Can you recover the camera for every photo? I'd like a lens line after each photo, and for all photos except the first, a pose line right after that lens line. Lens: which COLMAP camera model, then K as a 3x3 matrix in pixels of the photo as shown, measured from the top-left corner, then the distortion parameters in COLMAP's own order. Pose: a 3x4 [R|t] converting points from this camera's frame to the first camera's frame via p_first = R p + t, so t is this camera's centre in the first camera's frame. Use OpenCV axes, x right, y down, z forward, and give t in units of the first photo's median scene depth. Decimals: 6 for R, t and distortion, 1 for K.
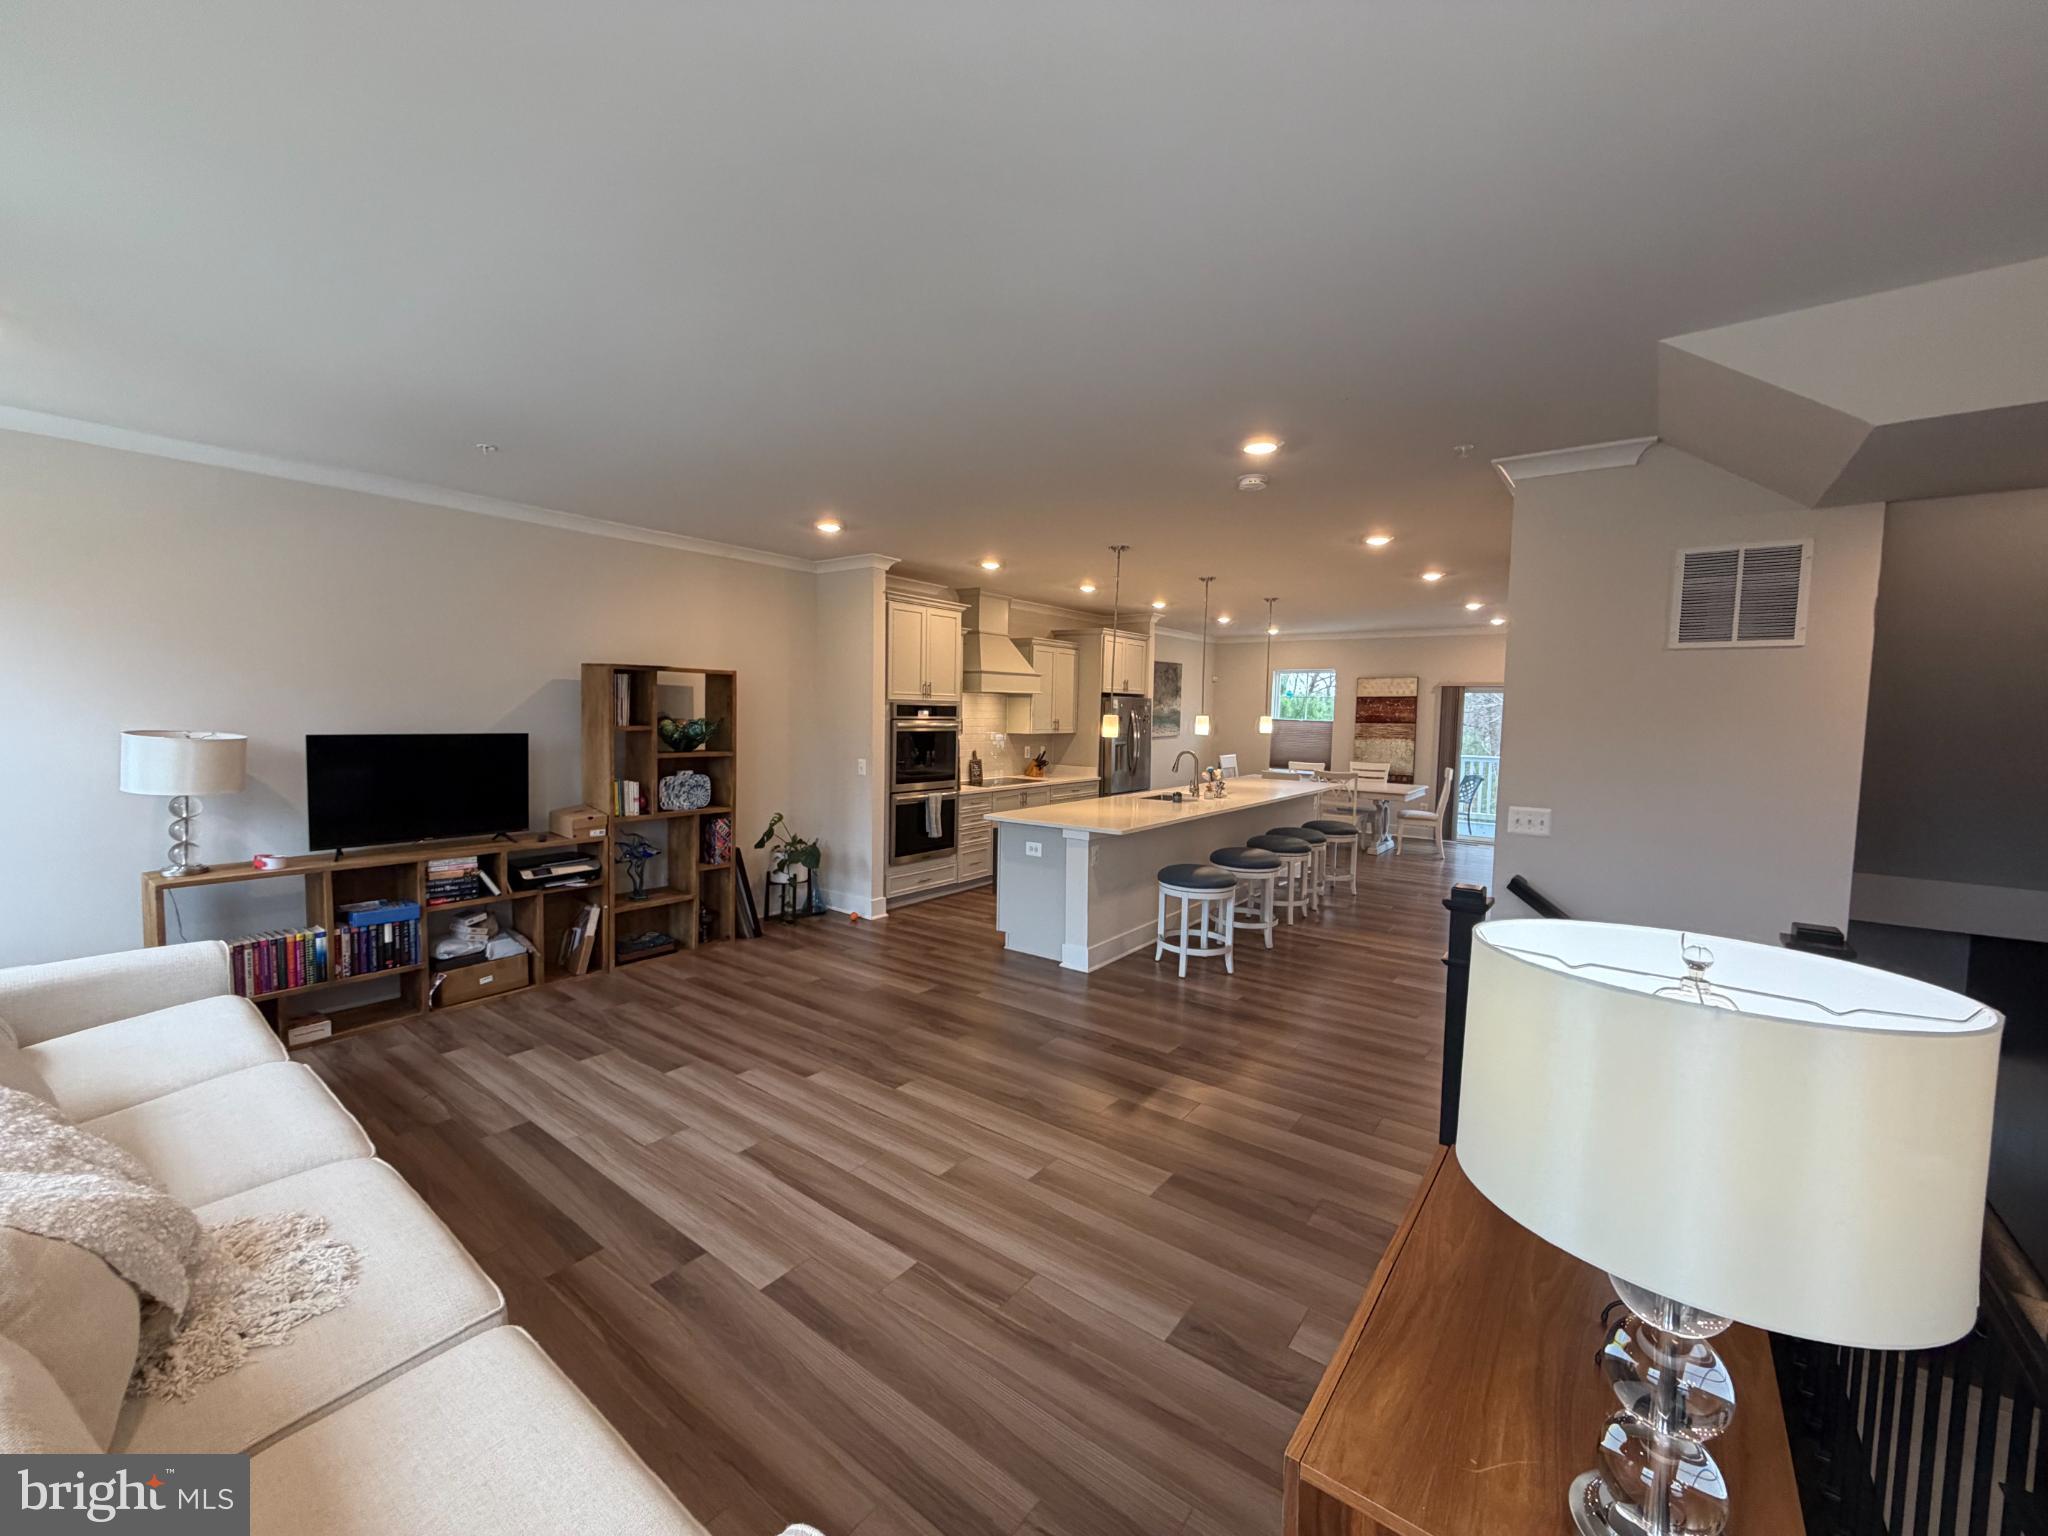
lens RADIAL K [[815.5, 0, 1020.1], [0, 815.5, 760.3], [0, 0, 1]] dist [-0.000176, -0.000143]
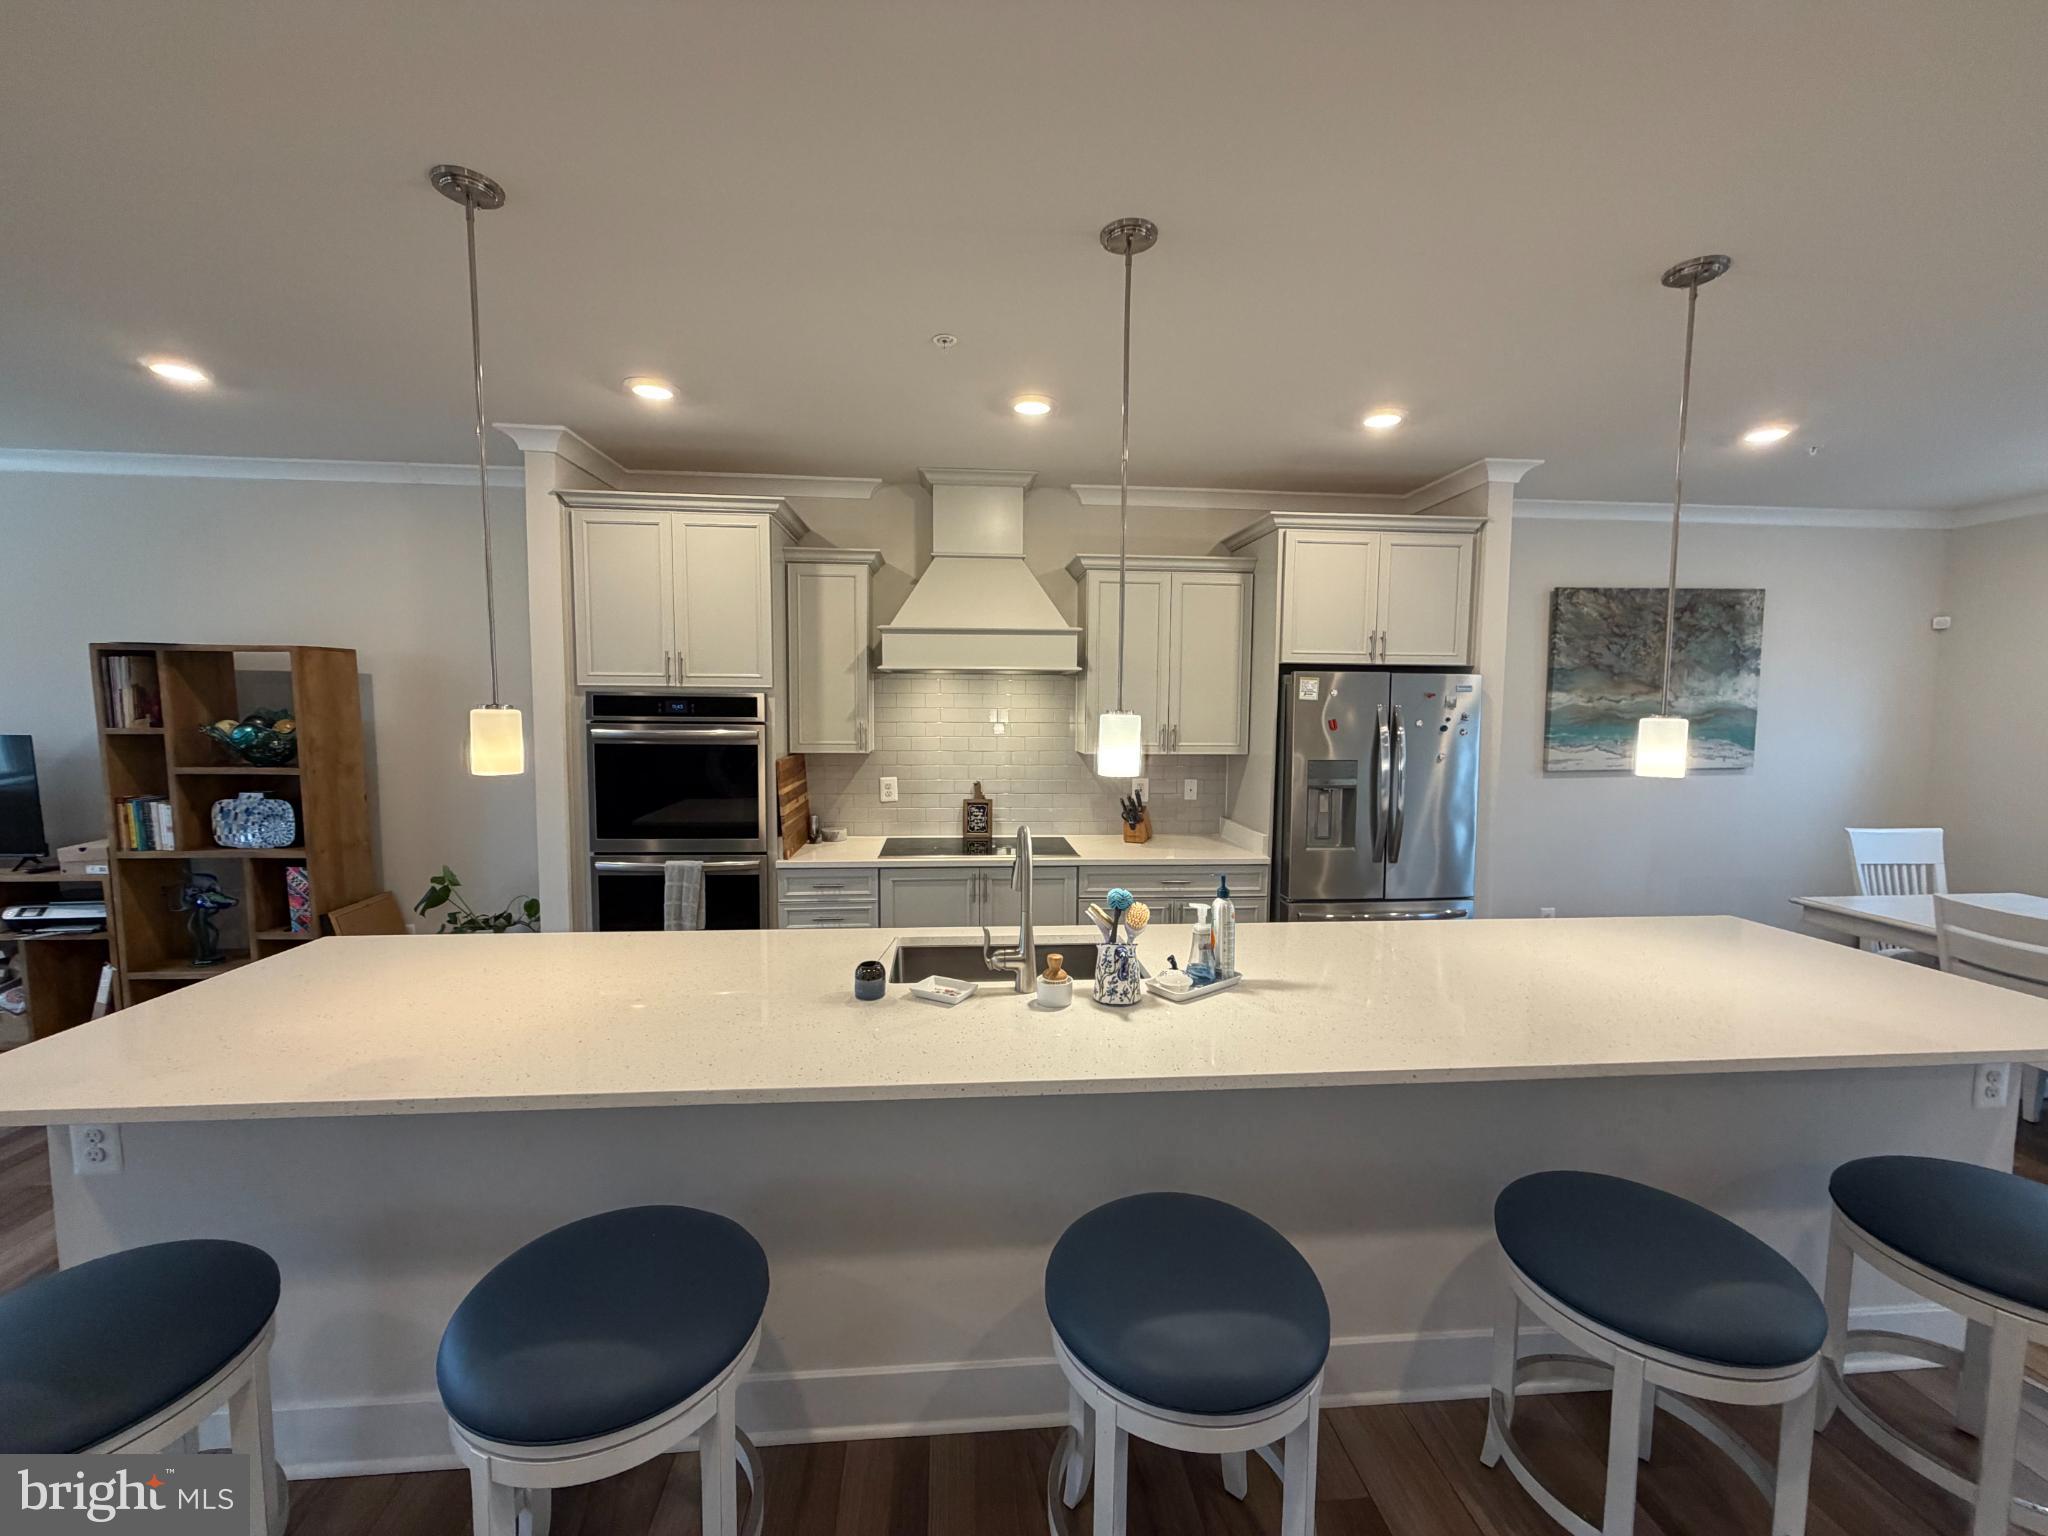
lens RADIAL K [[815.5, 0, 1018.8], [0, 815.5, 768.5], [0, 0, 1]] dist [-0.000176, -0.000143]
pose [[0.675504, 0.044712, -0.735999, 0.277799], [-0.043087, 0.998848, 0.021134, -0.025945], [0.736096, 0.017436, 0.676652, 0.515337]]
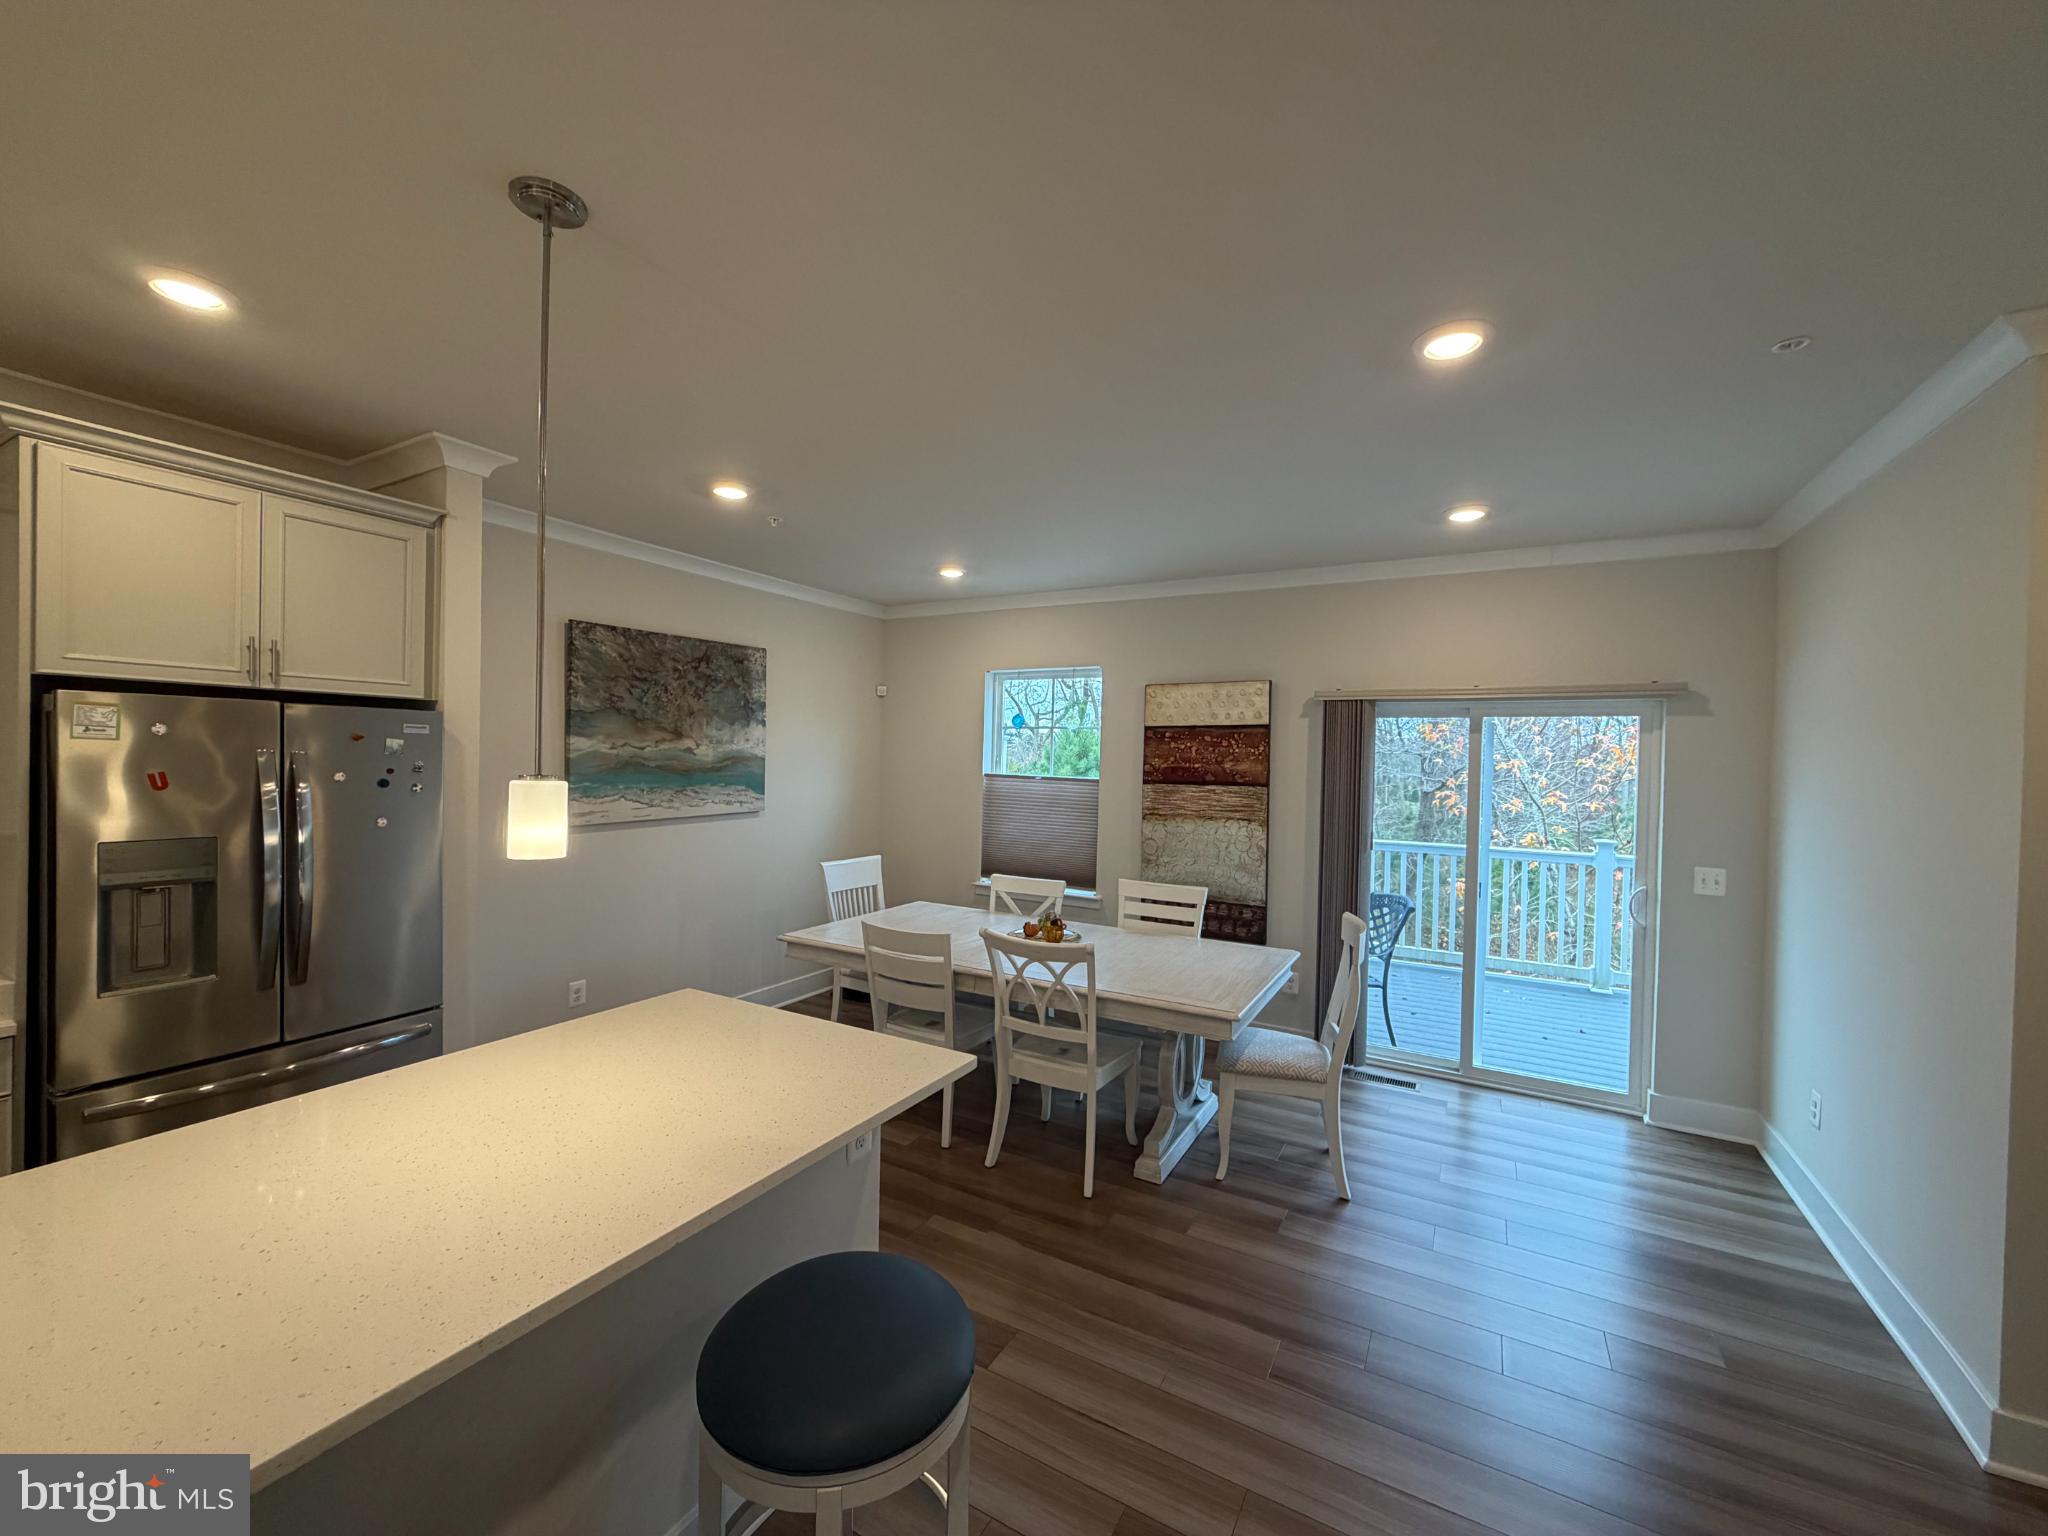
lens RADIAL K [[815.5, 0, 1025.0], [0, 815.5, 772.7], [0, 0, 1]] dist [-0.000176, -0.000143]
pose [[0.989484, 0.002882, 0.144616, 0.304837], [0.003368, 0.999071, -0.042953, -0.035713], [-0.144606, 0.042989, 0.988555, 0.610008]]
